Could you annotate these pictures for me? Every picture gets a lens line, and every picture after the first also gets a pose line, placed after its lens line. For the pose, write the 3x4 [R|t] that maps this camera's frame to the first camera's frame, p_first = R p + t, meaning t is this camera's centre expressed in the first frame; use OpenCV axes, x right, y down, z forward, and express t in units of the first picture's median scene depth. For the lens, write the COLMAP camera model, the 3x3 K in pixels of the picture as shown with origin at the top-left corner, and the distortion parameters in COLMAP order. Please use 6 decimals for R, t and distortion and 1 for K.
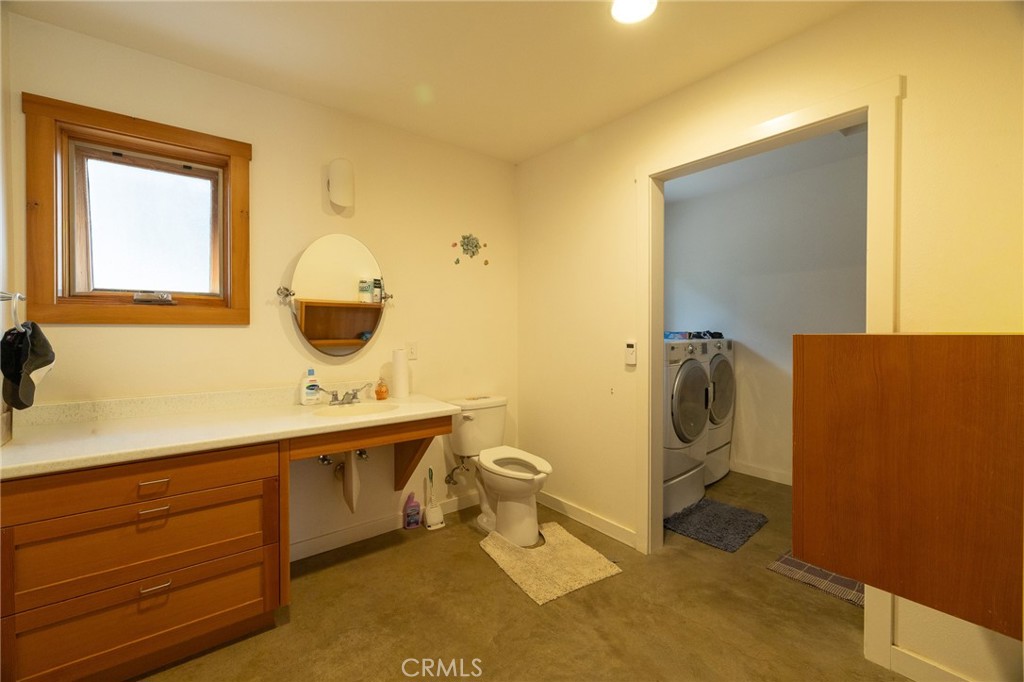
lens RADIAL K [[428.0, 0, 509.9], [0, 428.0, 332.4], [0, 0, 1]] dist [-0.002241, 0.000251]
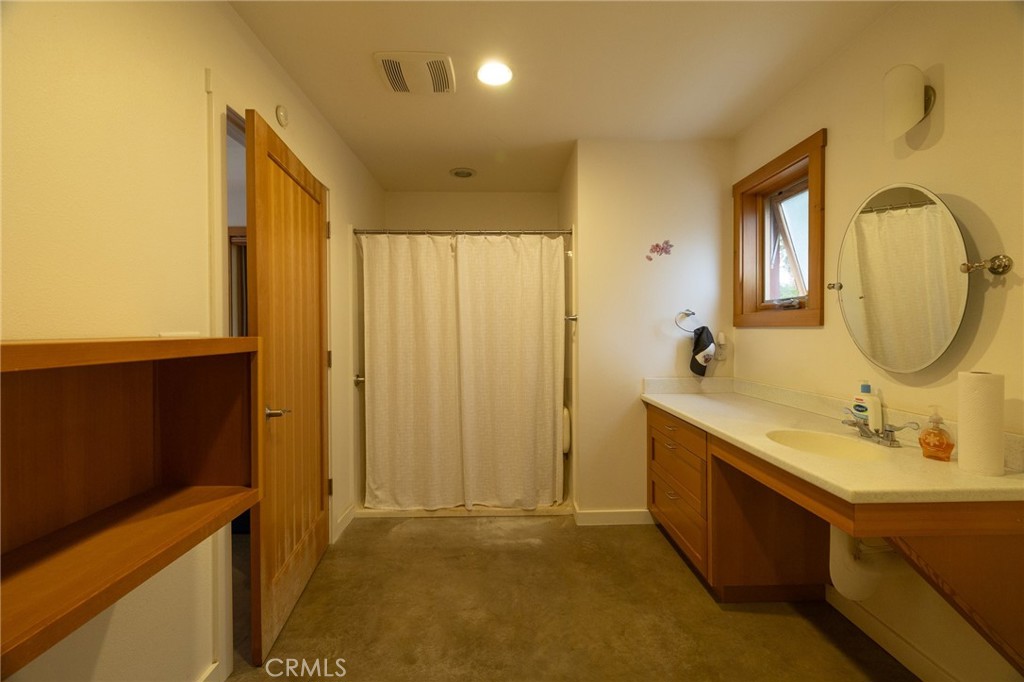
lens RADIAL K [[427.2, 0, 512.3], [0, 427.2, 334.5], [0, 0, 1]] dist [0.002733, 0.000322]
pose [[-0.600817, 0.008783, -0.799339, 0.496430], [-0.002916, 0.999909, 0.013178, -0.008645], [0.799382, 0.010249, -0.600736, 0.957619]]
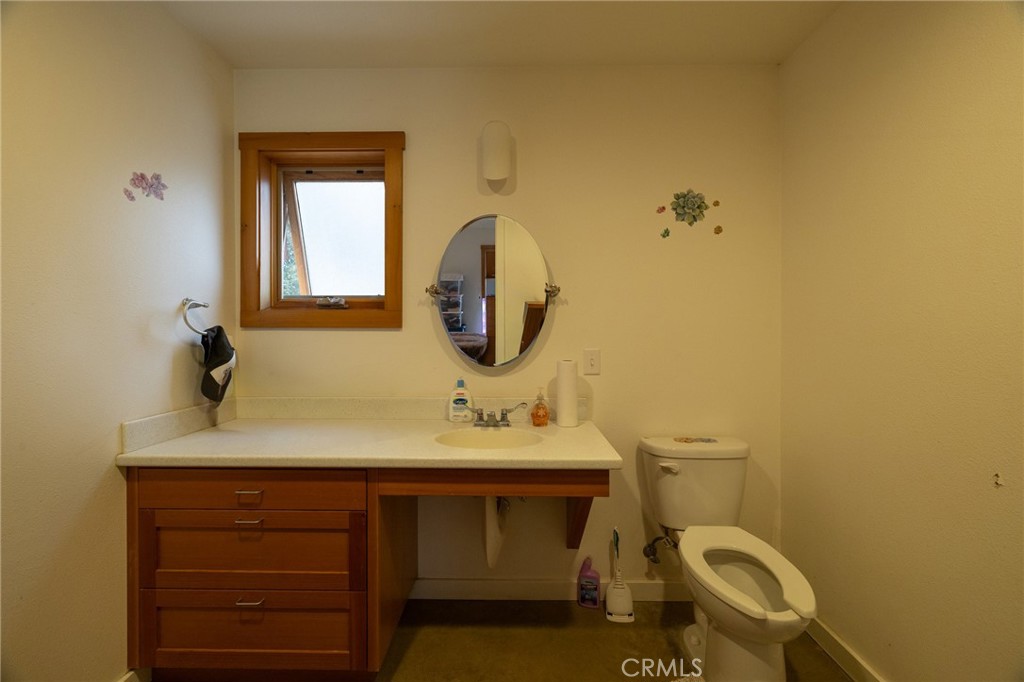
lens RADIAL K [[427.2, 0, 512.3], [0, 427.2, 334.5], [0, 0, 1]] dist [0.002733, 0.000322]
pose [[0.775338, 0.004934, -0.631527, 0.149245], [-0.006713, 0.999977, -0.000430, -0.004310], [0.631511, 0.004573, 0.775354, 0.408715]]
